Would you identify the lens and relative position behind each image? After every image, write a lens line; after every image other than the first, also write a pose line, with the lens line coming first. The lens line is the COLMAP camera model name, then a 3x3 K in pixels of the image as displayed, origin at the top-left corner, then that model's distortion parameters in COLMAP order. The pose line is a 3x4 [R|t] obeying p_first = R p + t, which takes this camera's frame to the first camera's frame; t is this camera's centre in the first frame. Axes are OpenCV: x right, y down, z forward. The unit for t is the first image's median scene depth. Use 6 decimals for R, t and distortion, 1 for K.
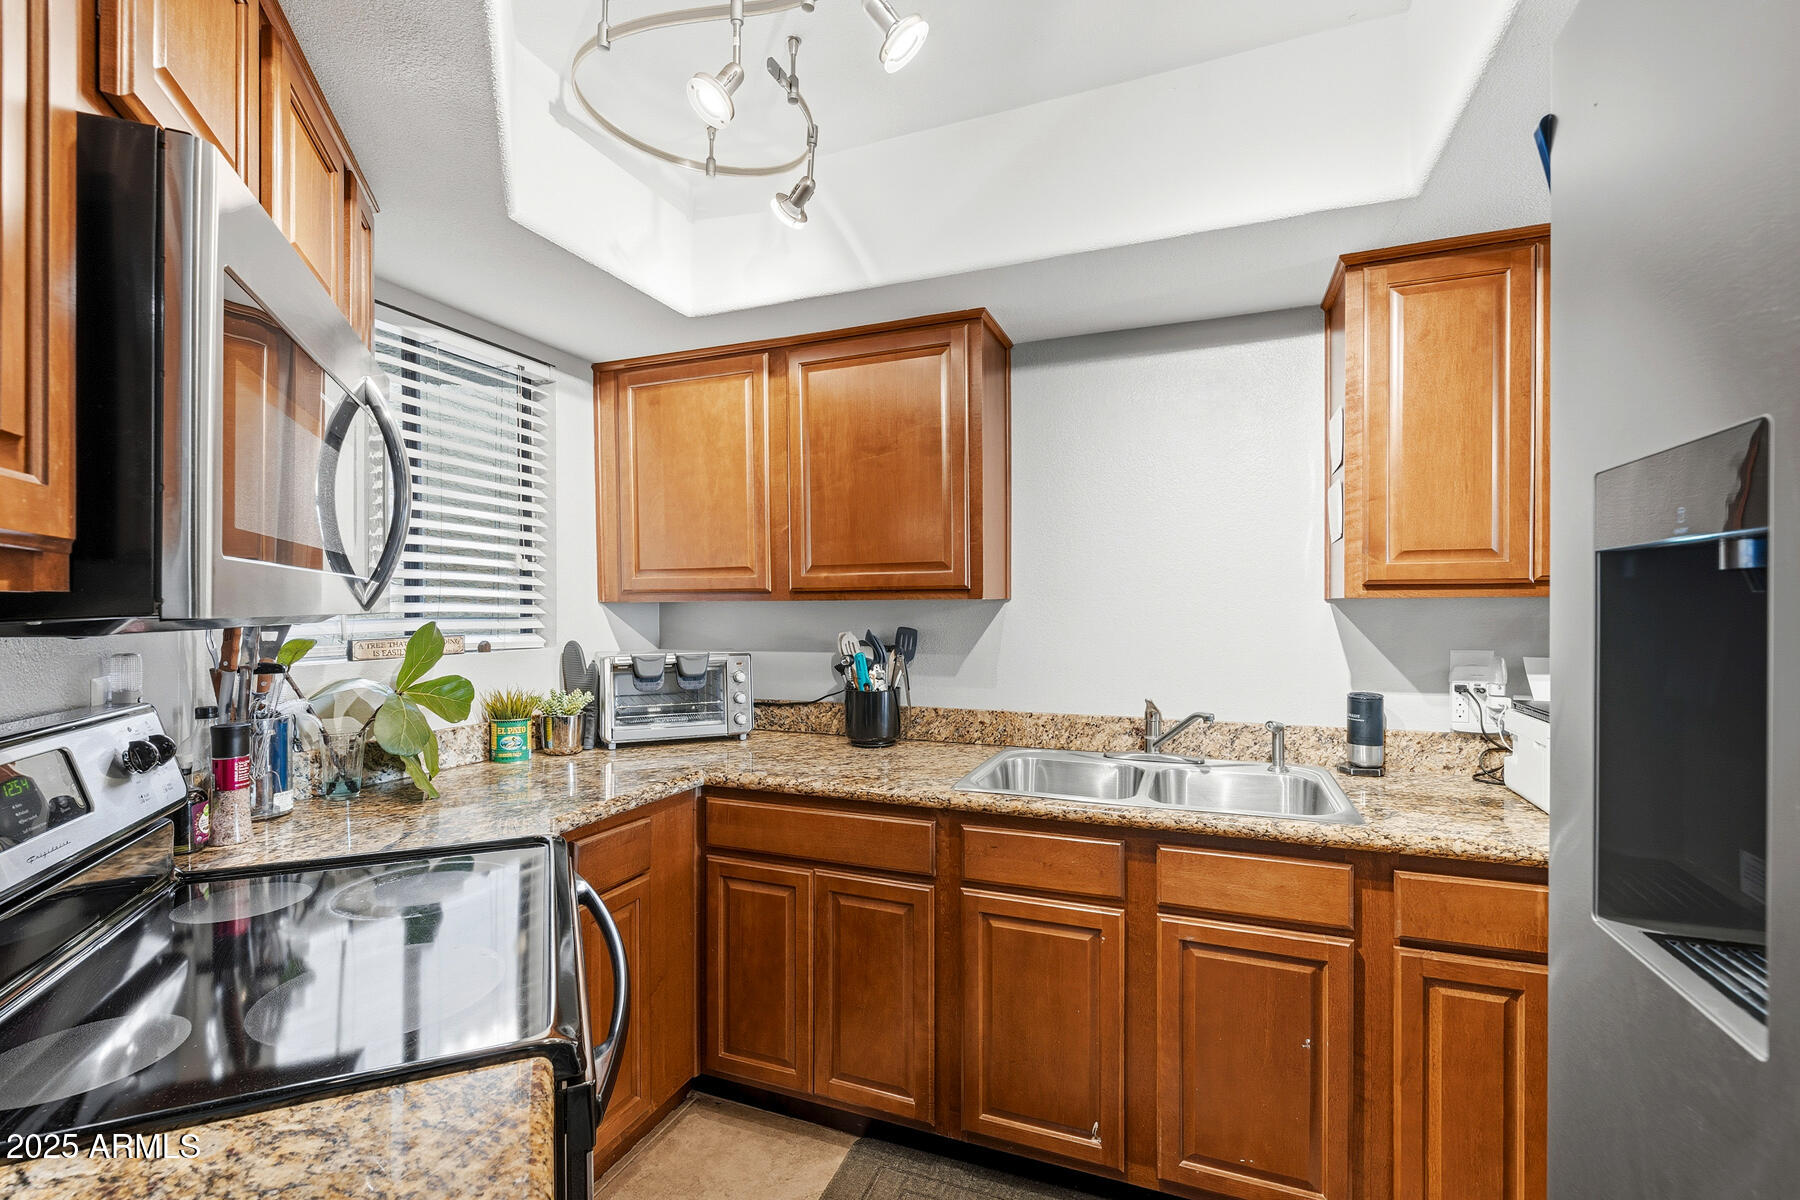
lens RADIAL K [[799.2, 0, 895.7], [0, 799.2, 606.3], [0, 0, 1]] dist [0.001066, 0.000082]
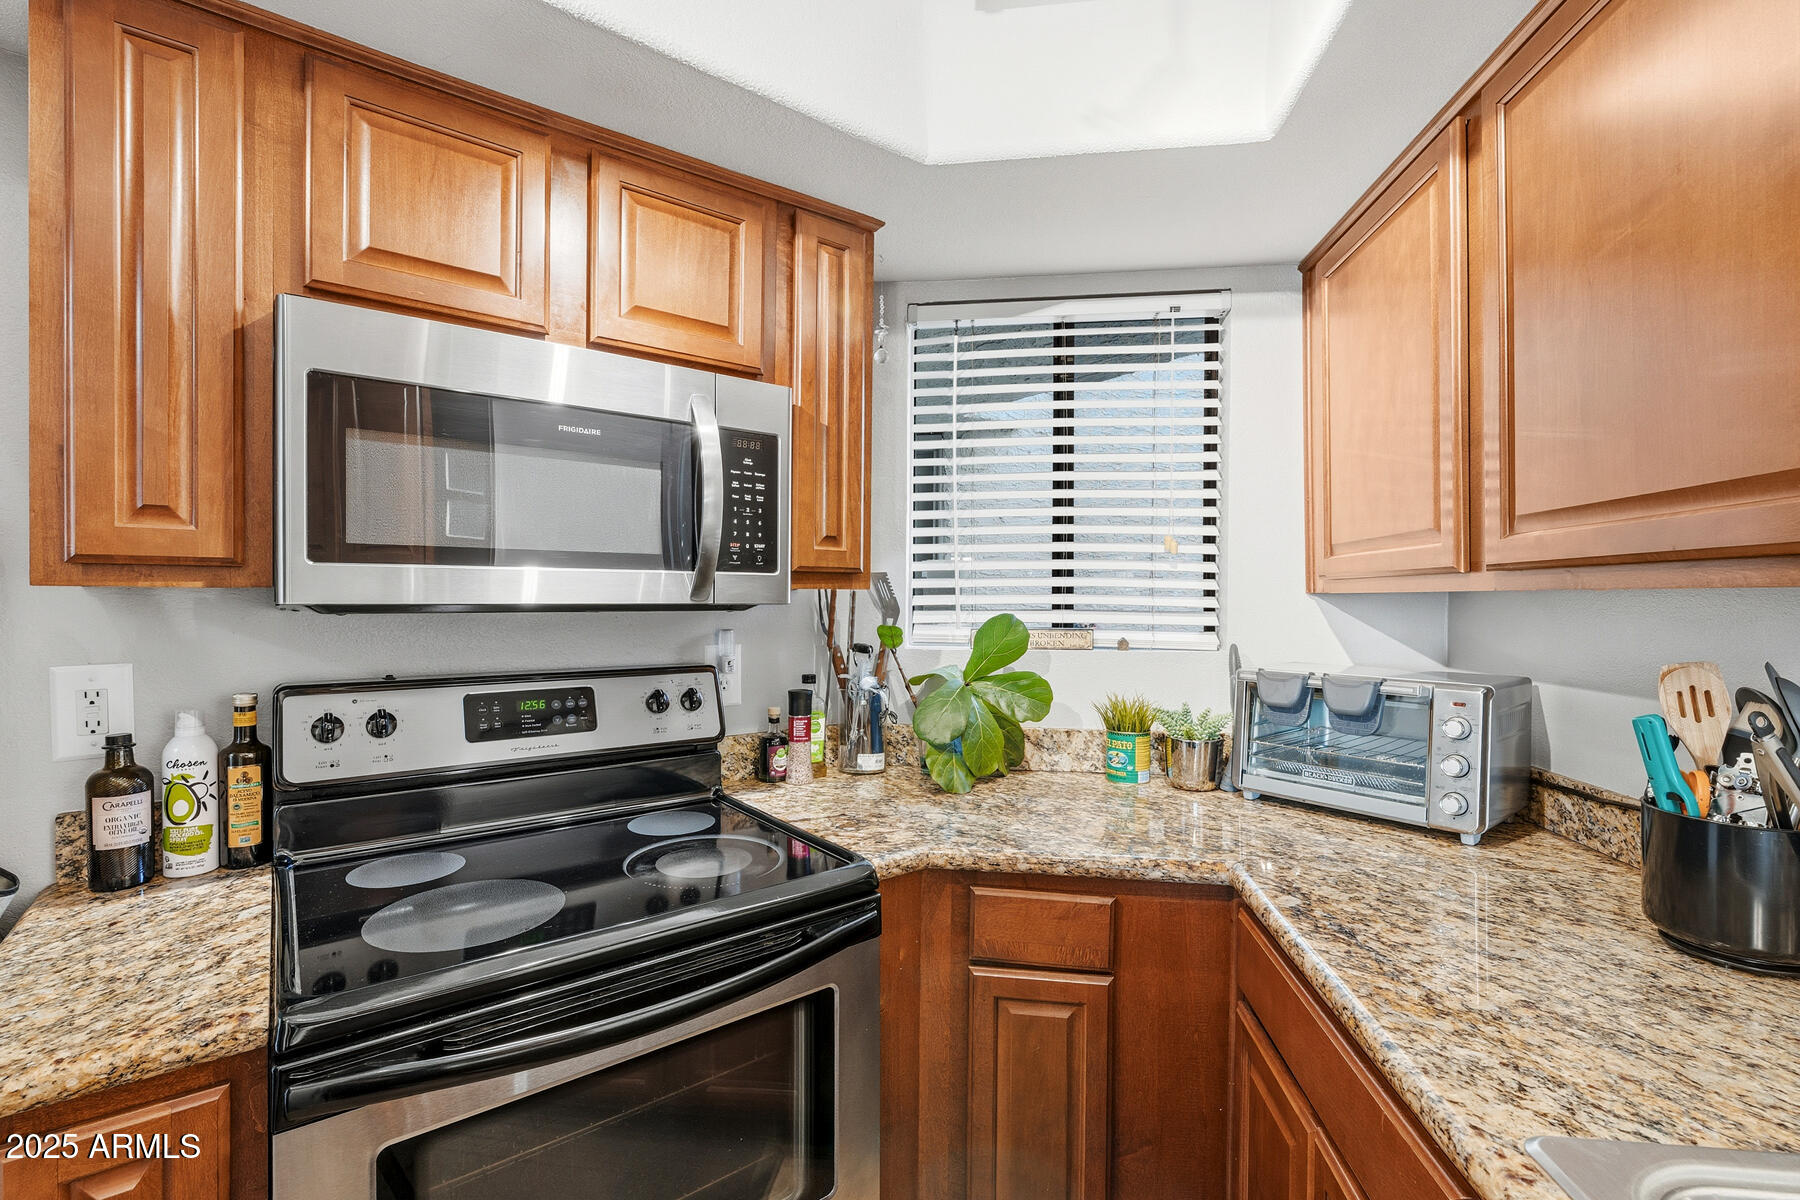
lens RADIAL K [[799.2, 0, 899.9], [0, 799.2, 595.6], [0, 0, 1]] dist [0.001066, 0.000082]
pose [[0.226281, -0.001360, -0.974061, 0.292615], [-0.004561, 0.999987, -0.002456, 0.000851], [0.974051, 0.004998, 0.226272, 0.581432]]
